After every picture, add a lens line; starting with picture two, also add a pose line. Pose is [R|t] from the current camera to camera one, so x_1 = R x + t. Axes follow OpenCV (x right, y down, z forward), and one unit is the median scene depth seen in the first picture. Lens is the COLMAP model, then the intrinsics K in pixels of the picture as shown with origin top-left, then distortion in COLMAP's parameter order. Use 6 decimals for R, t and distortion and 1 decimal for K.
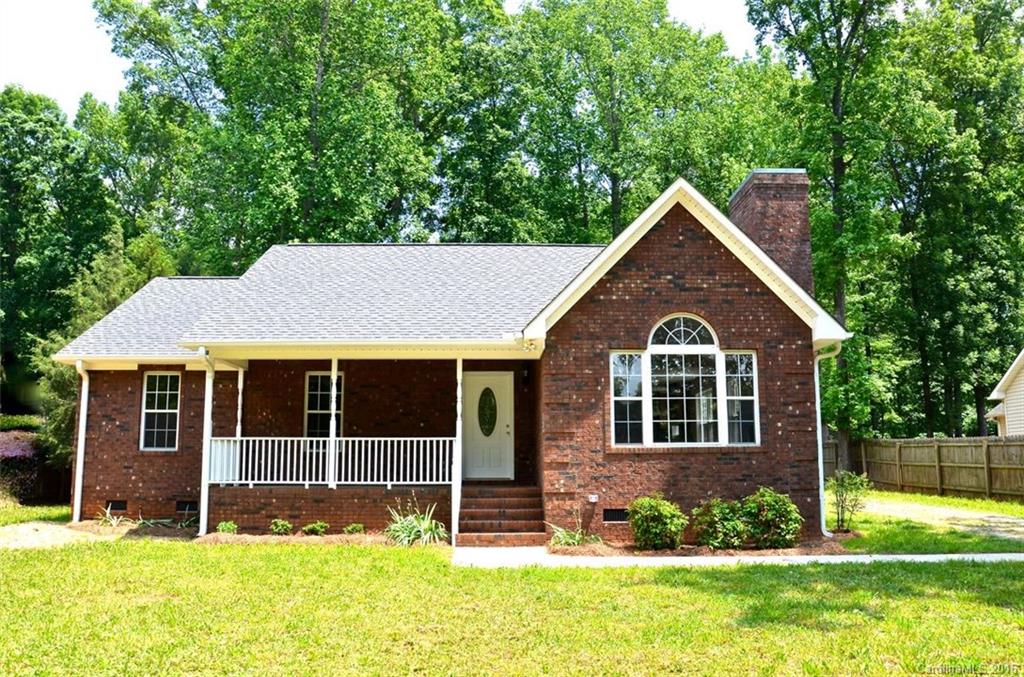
lens RADIAL K [[803.3, 0, 512.0], [0, 803.3, 340.2], [0, 0, 1]] dist [-0.146205, 0.101437]
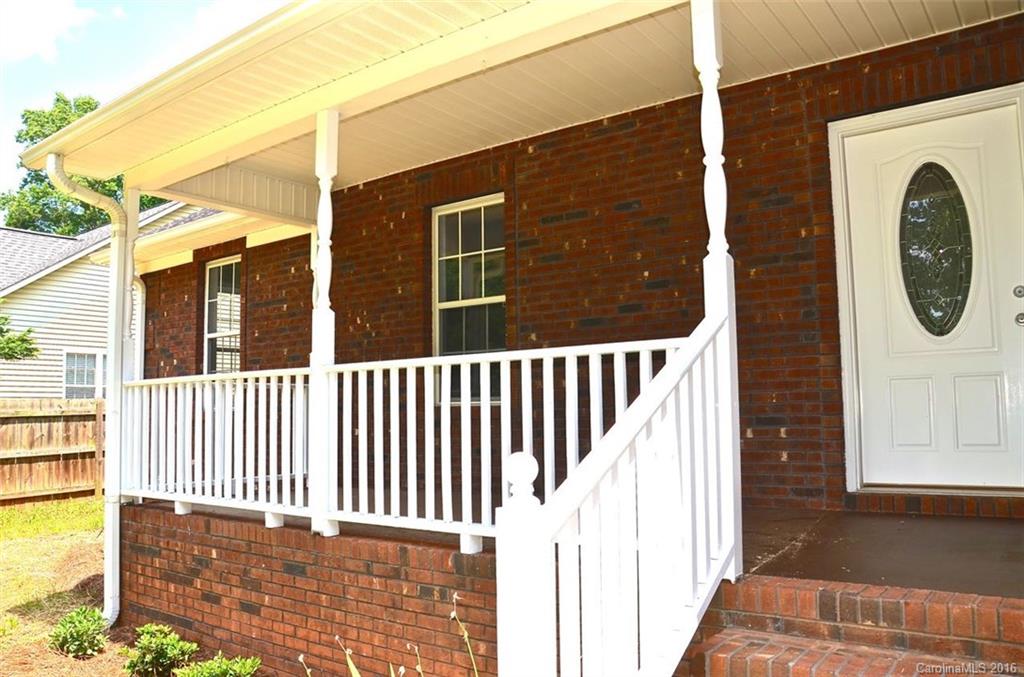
lens RADIAL K [[803.3, 0, 512.8], [0, 803.3, 338.0], [0, 0, 1]] dist [-0.146205, 0.101437]
pose [[0.787279, -0.065275, -0.613132, 0.018244], [0.105662, 0.993954, 0.029855, 0.111647], [0.607476, -0.088289, 0.789416, 0.810319]]
